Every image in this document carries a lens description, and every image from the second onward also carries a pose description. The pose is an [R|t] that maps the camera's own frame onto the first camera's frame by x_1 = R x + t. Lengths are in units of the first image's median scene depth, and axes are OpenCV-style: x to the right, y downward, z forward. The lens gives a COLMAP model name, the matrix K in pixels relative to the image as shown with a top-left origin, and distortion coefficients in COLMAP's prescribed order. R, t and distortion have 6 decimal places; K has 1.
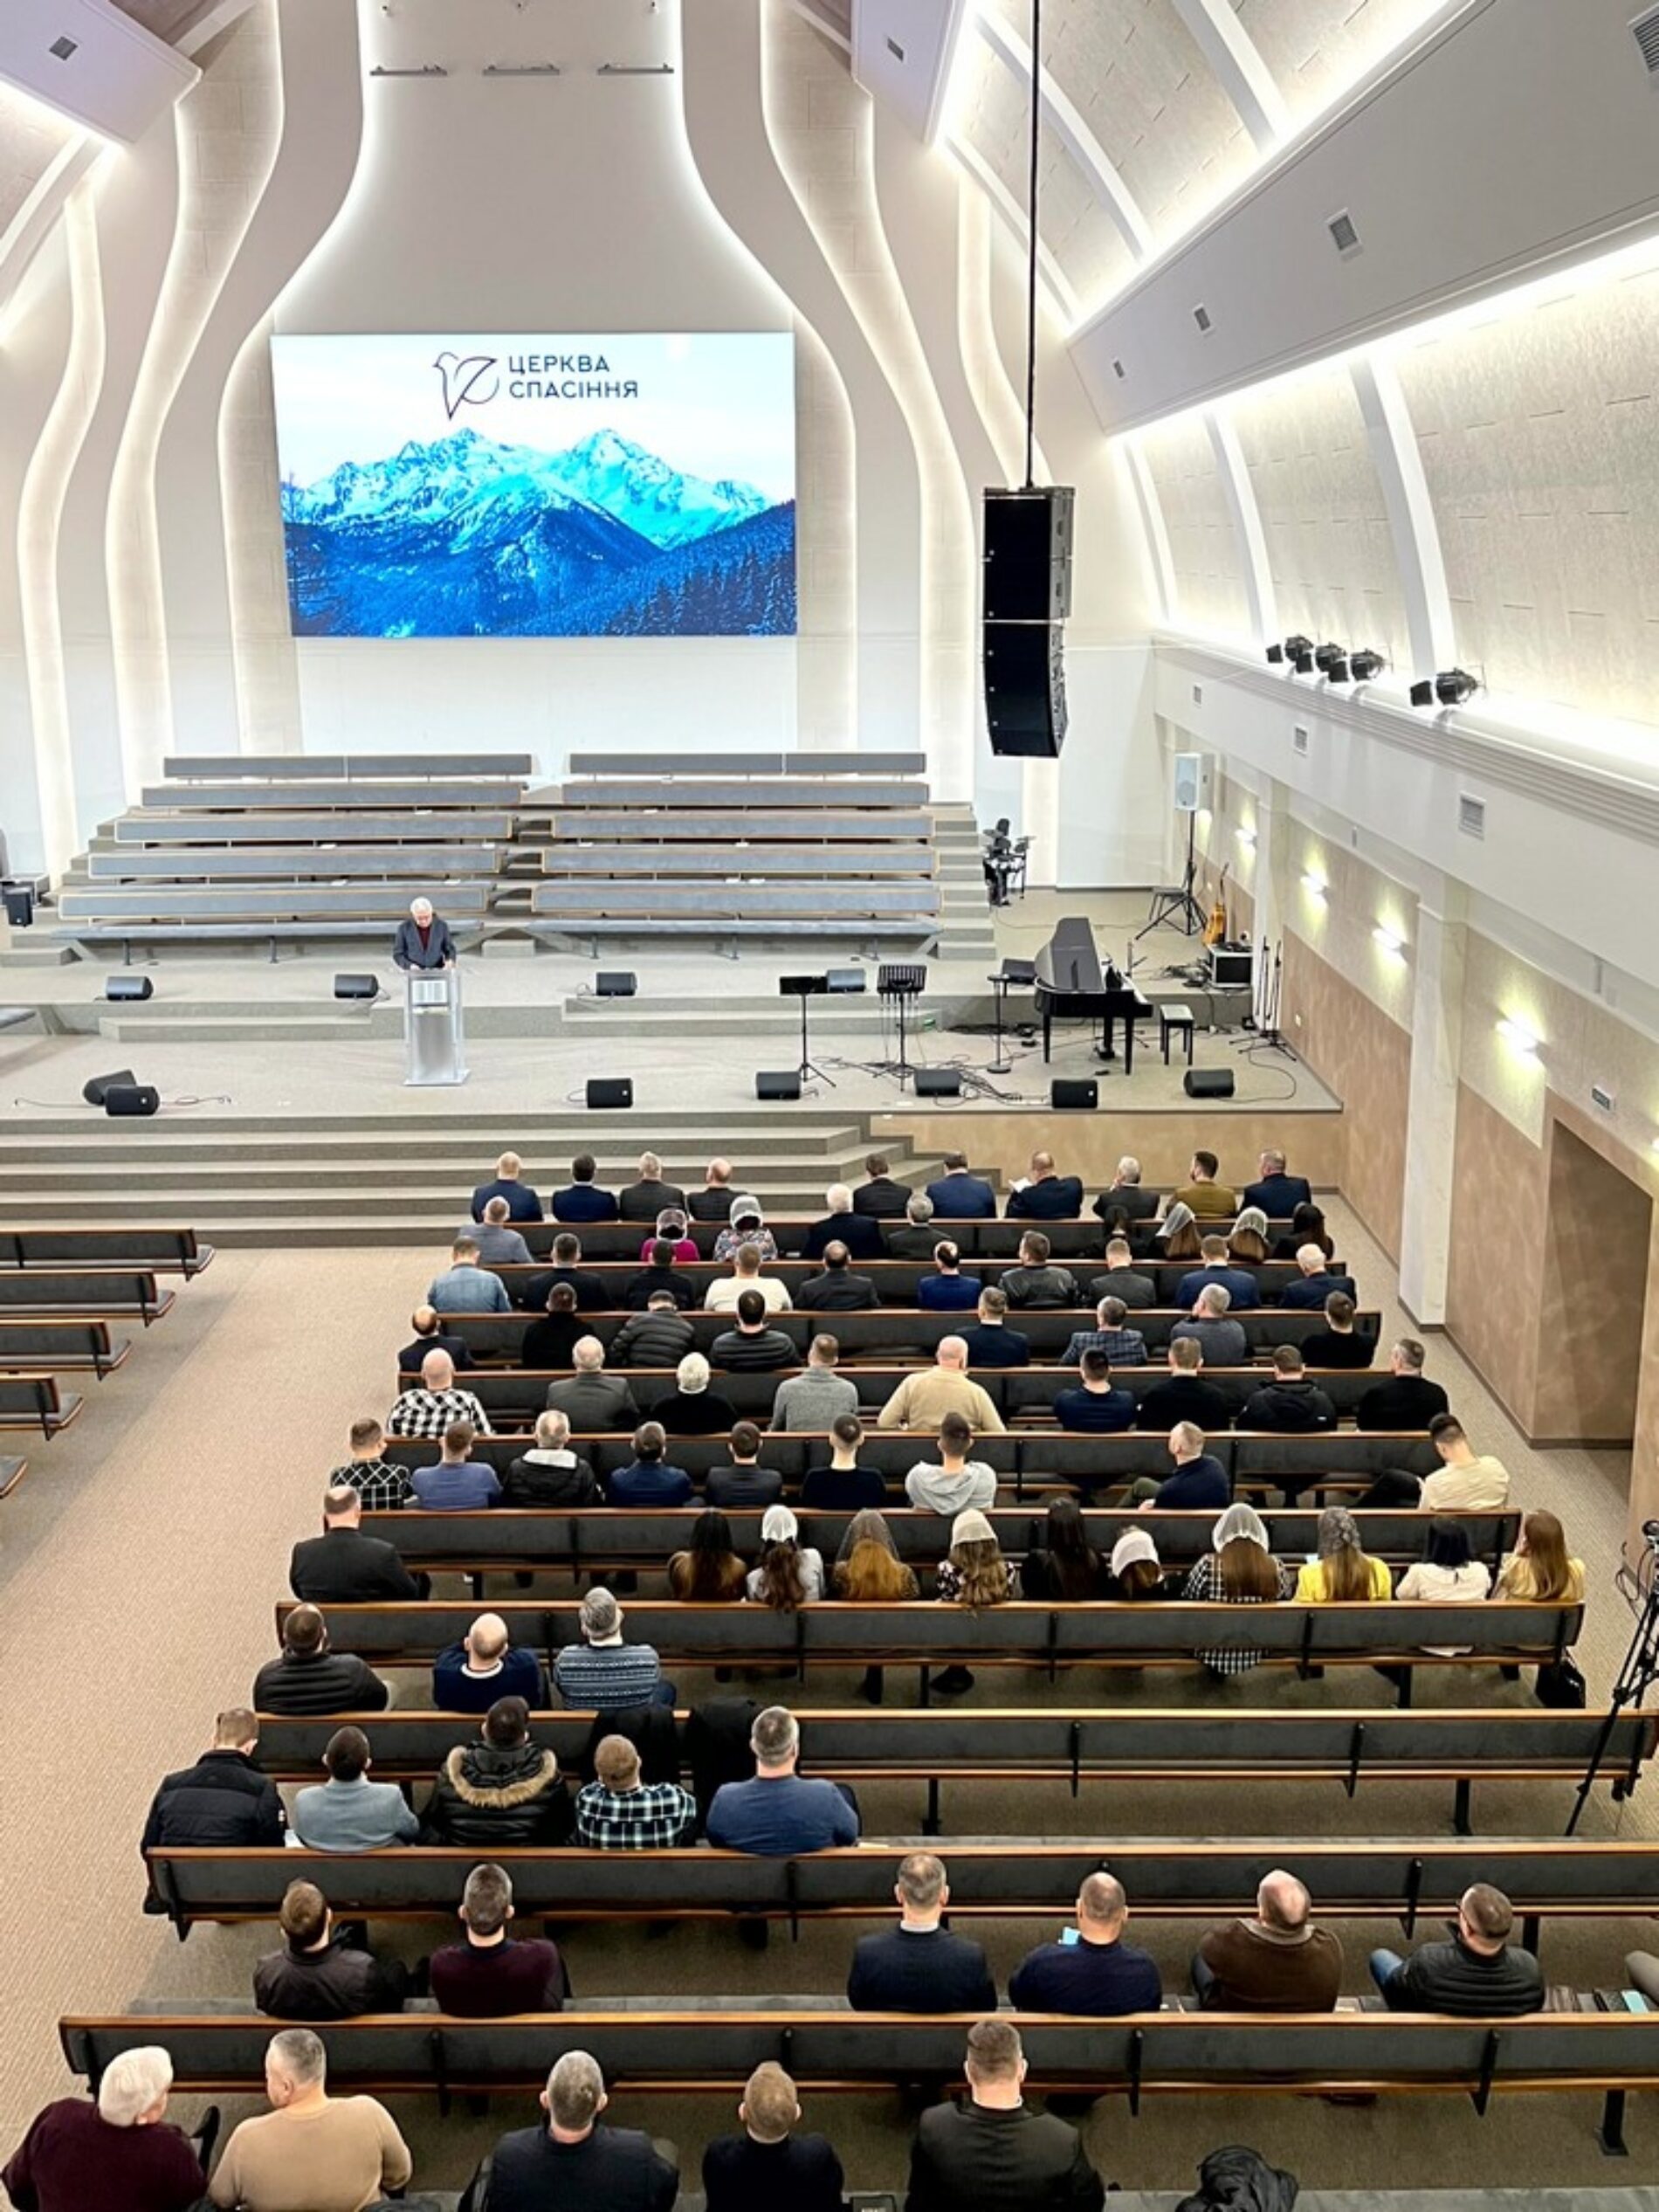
lens RADIAL K [[1834.7, 0, 824.1], [0, 1834.7, 1116.8], [0, 0, 1]] dist [0.028956, 0.003727]
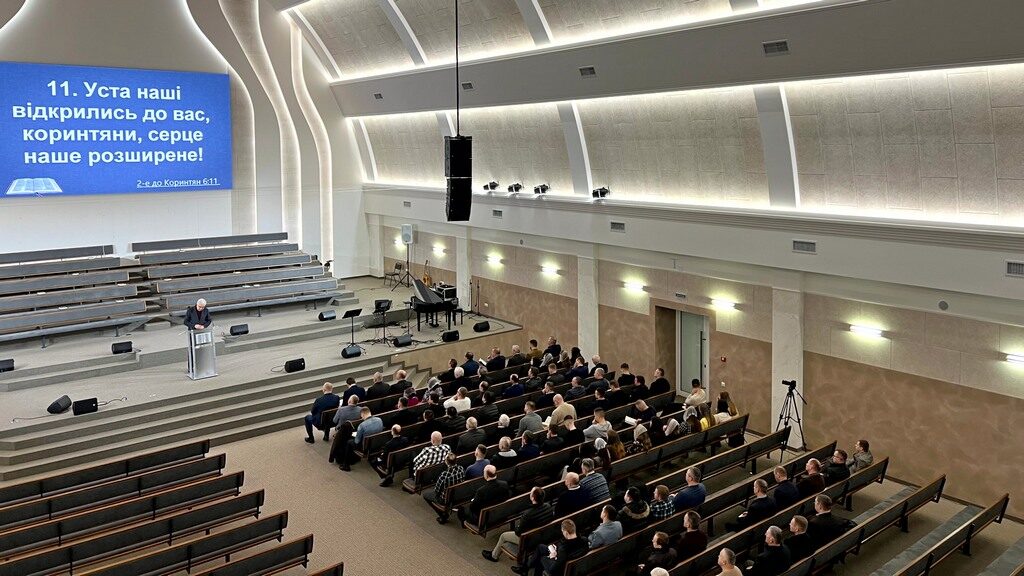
lens RADIAL K [[767.0, 0, 509.4], [0, 767.0, 281.7], [0, 0, 1]] dist [0.014645, -0.004596]
pose [[0.778137, -0.106265, 0.619040, -0.515423], [0.189336, 0.979424, -0.069868, 0.004151], [-0.598878, 0.171573, 0.782245, -0.016202]]
